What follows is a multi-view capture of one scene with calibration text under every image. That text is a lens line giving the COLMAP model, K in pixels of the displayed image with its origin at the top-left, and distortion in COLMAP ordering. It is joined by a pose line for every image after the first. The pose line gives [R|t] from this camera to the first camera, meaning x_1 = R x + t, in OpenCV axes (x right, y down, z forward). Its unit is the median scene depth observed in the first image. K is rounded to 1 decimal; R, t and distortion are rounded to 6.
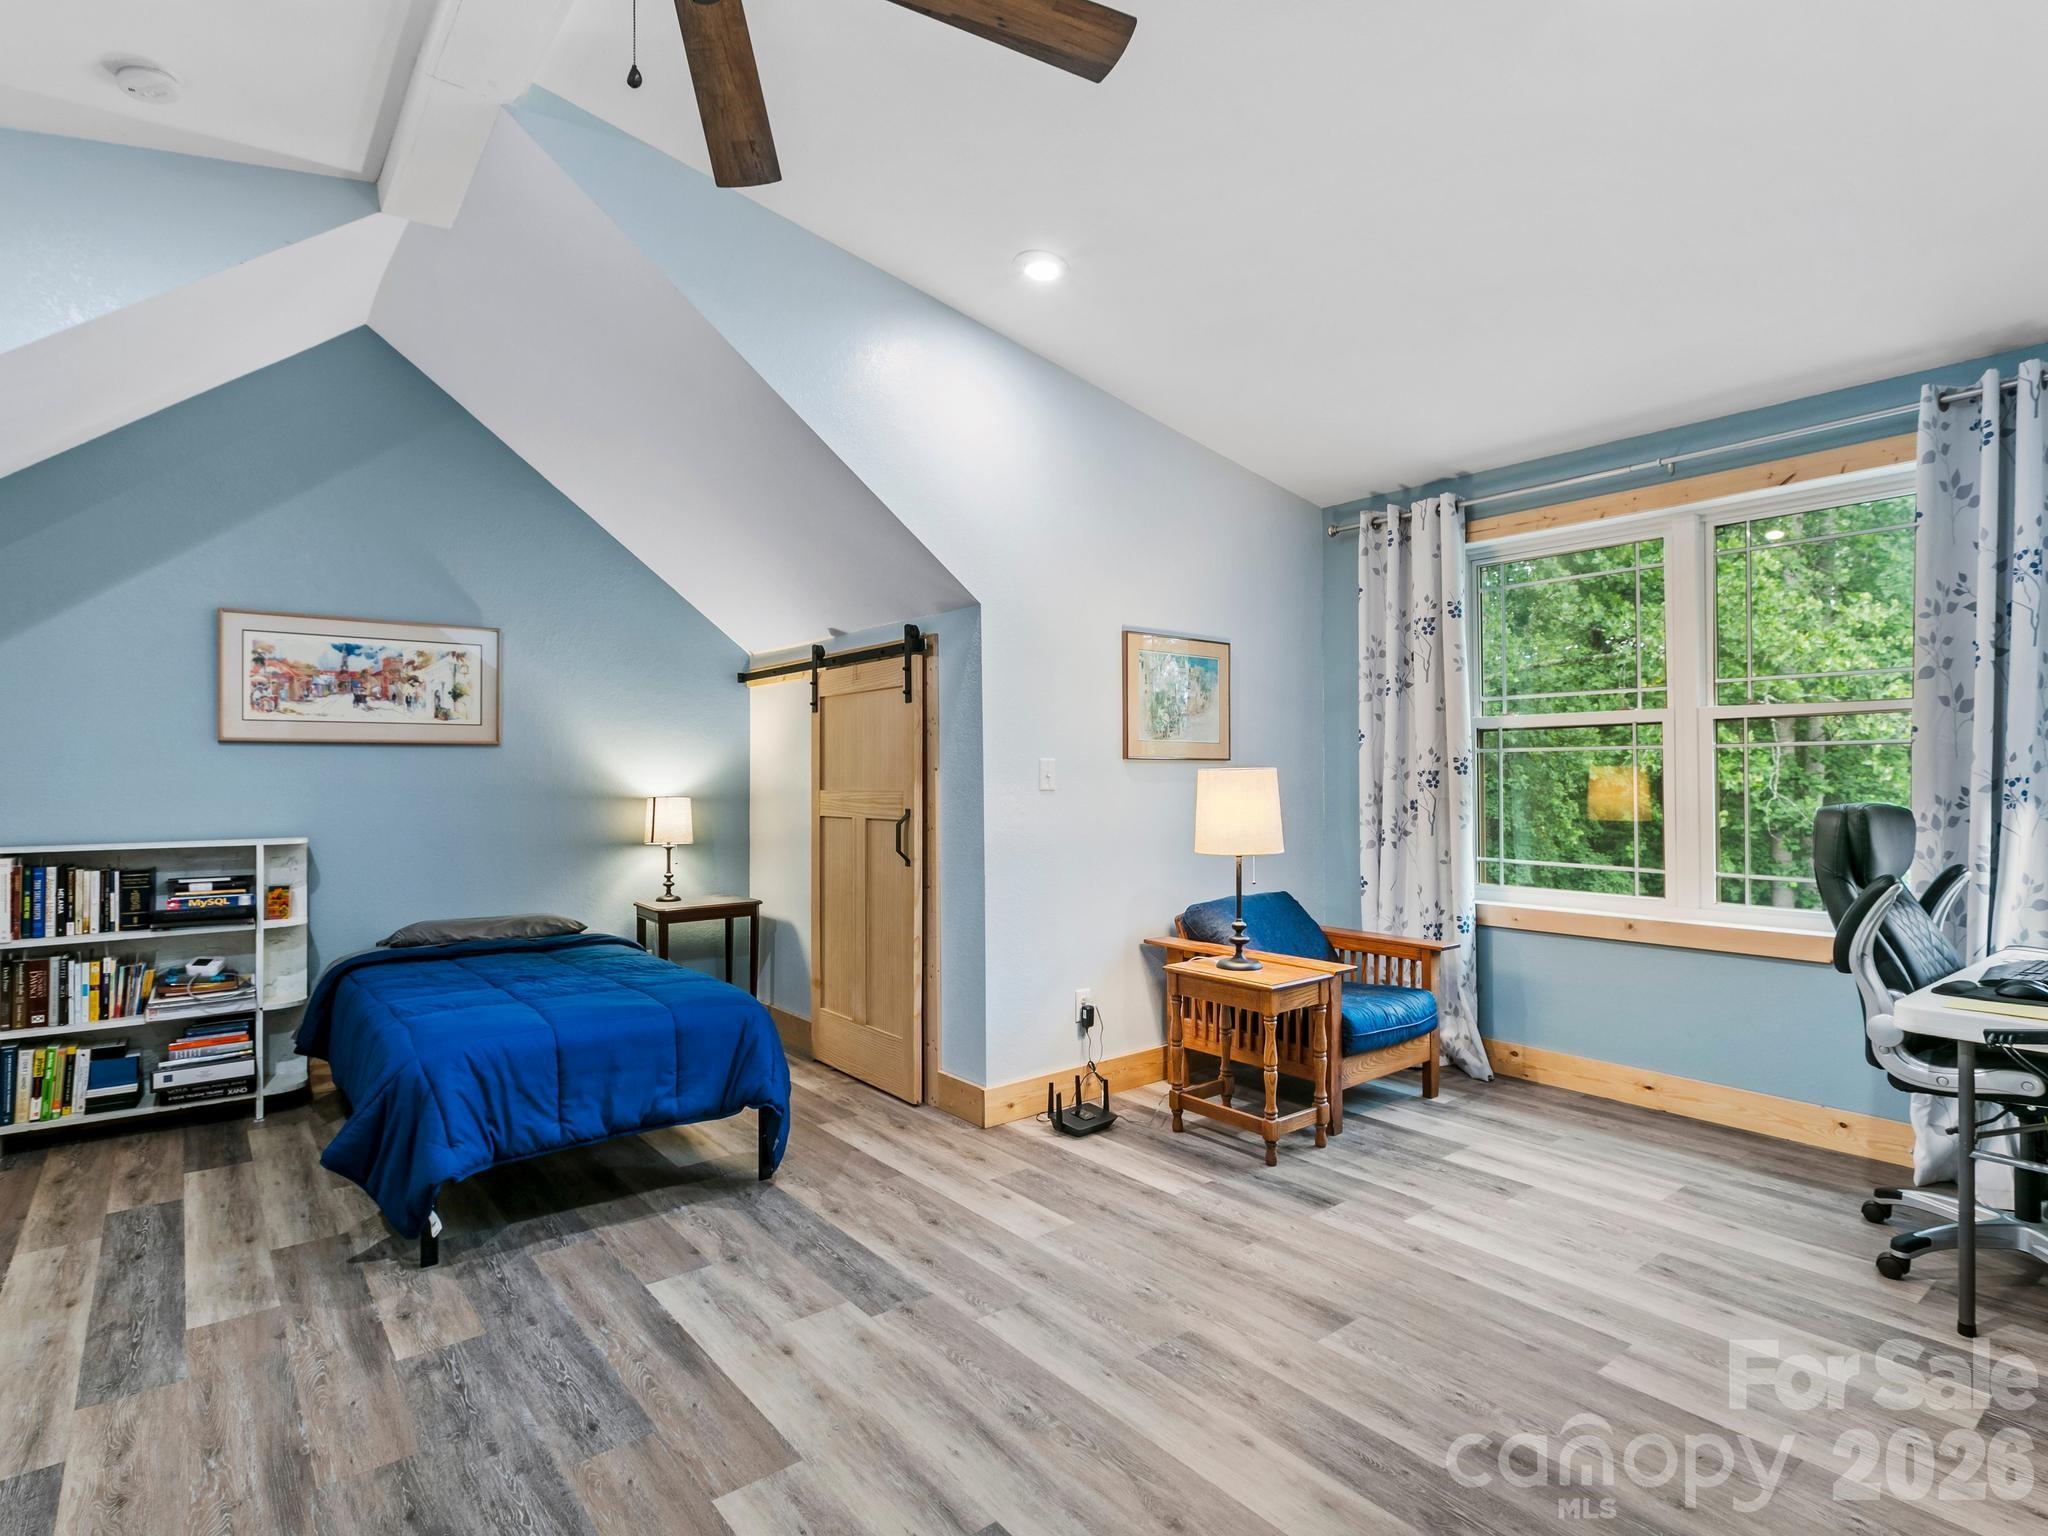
lens RADIAL K [[1045.9, 0, 1026.5], [0, 1045.9, 769.9], [0, 0, 1]] dist [0.002473, 0.001086]
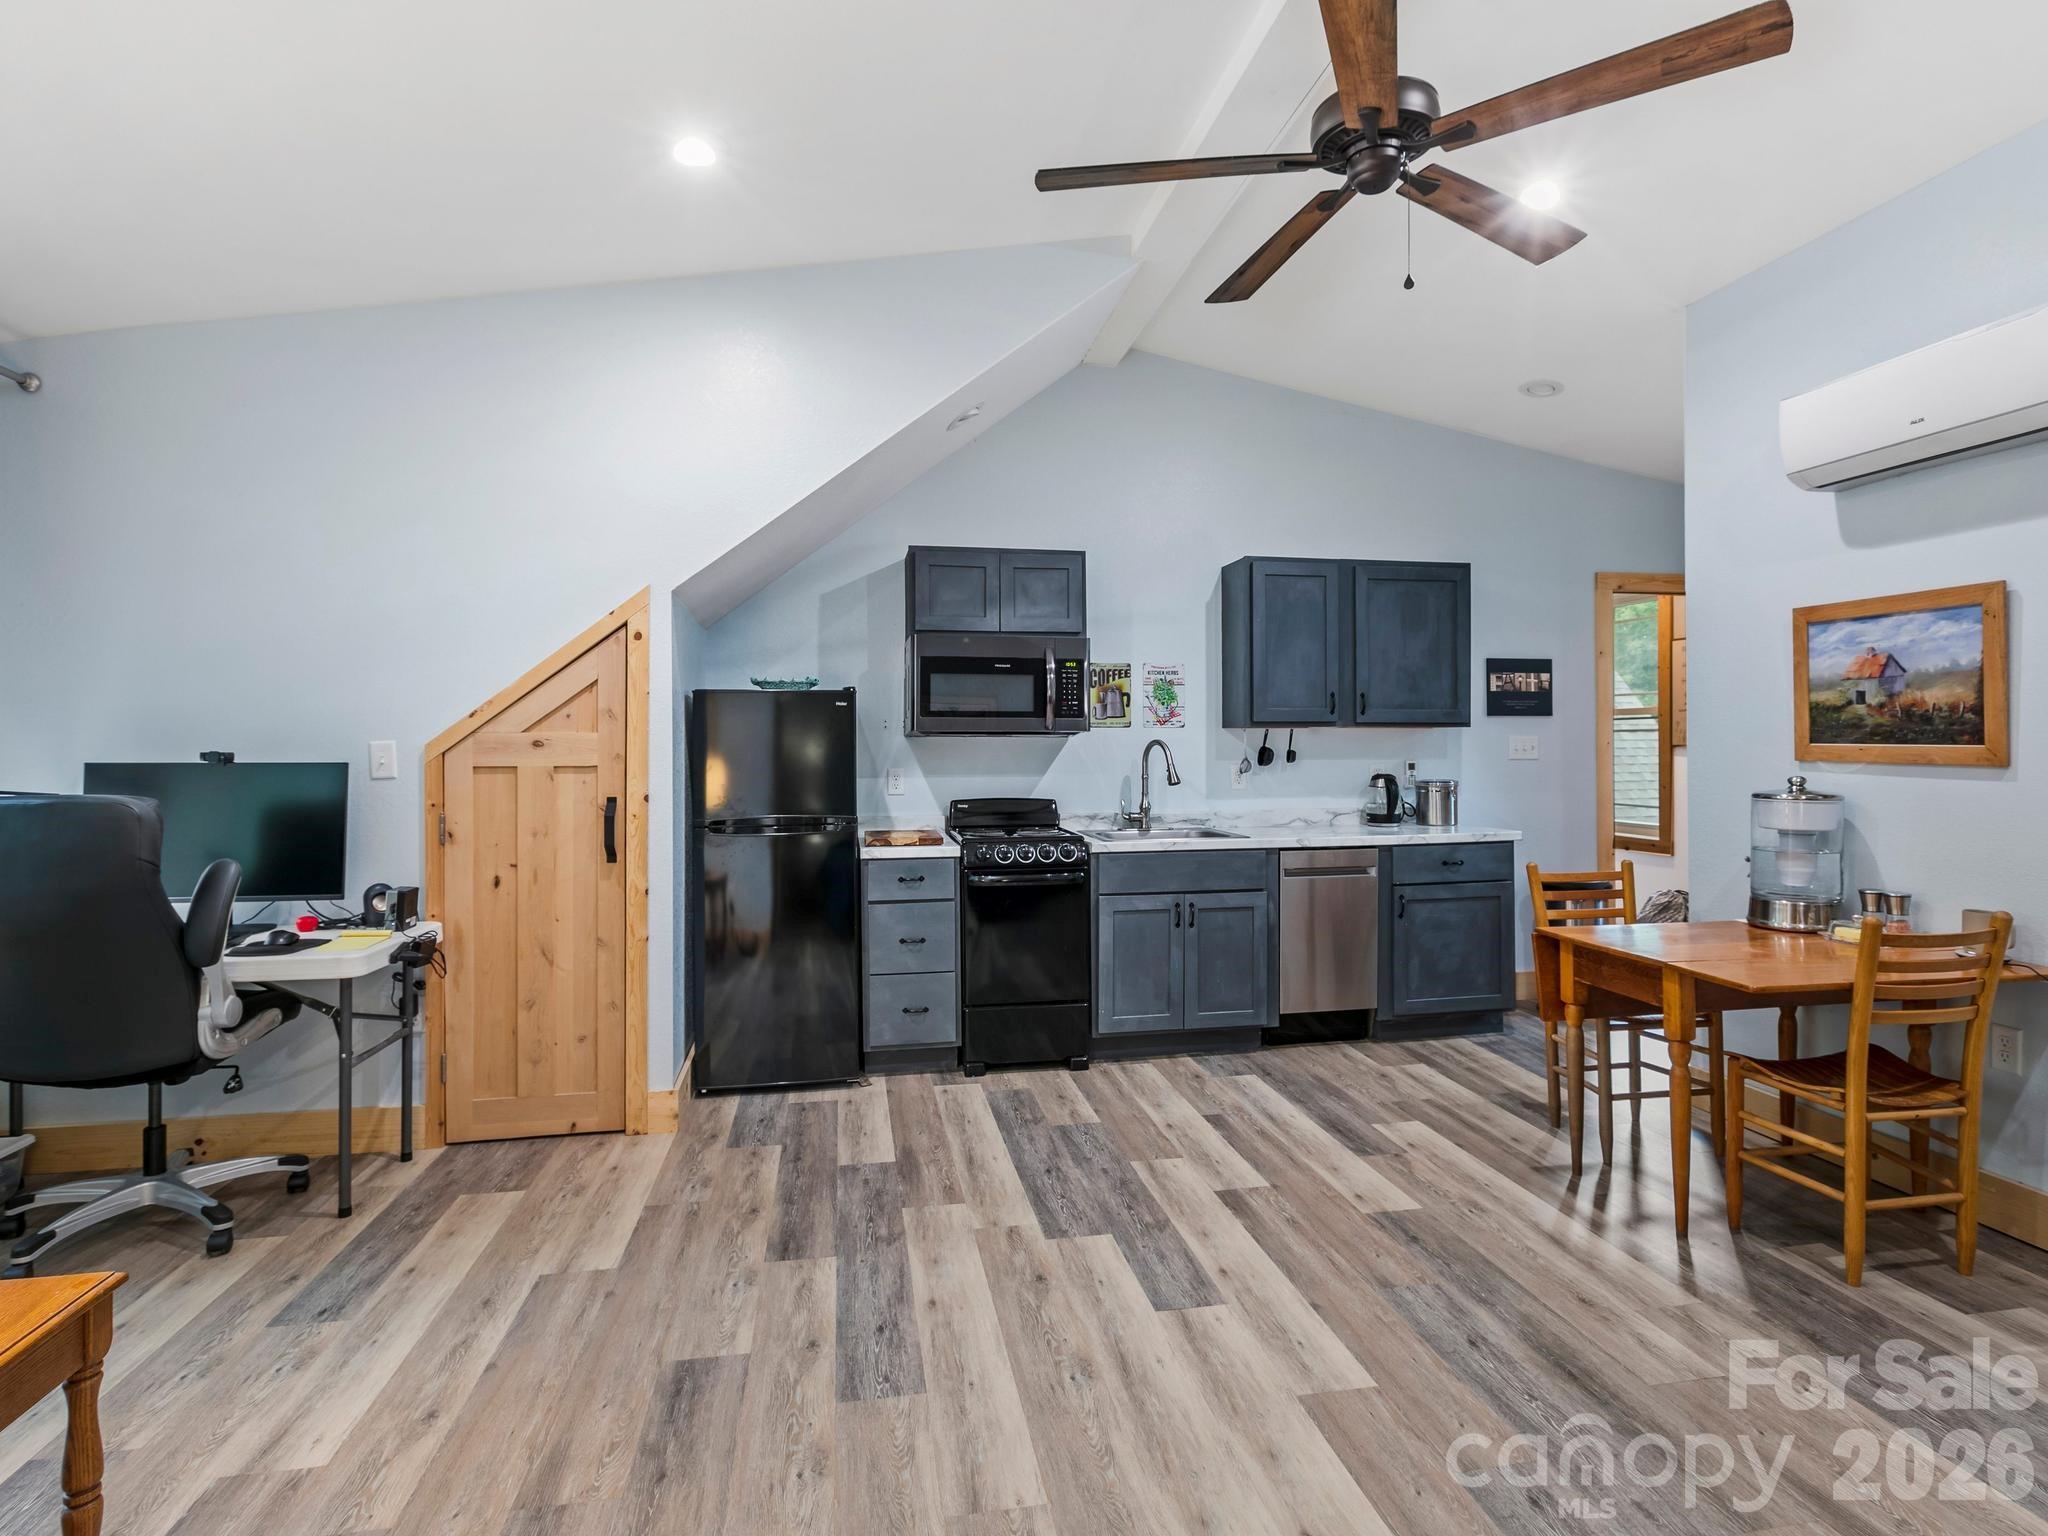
lens RADIAL K [[1045.9, 0, 1021.3], [0, 1045.9, 759.1], [0, 0, 1]] dist [0.002473, 0.001086]
pose [[-0.868296, 0.005502, 0.496017, -0.436139], [0.010065, 0.999928, 0.006527, 0.001661], [-0.495945, 0.010660, -0.868288, 1.788311]]
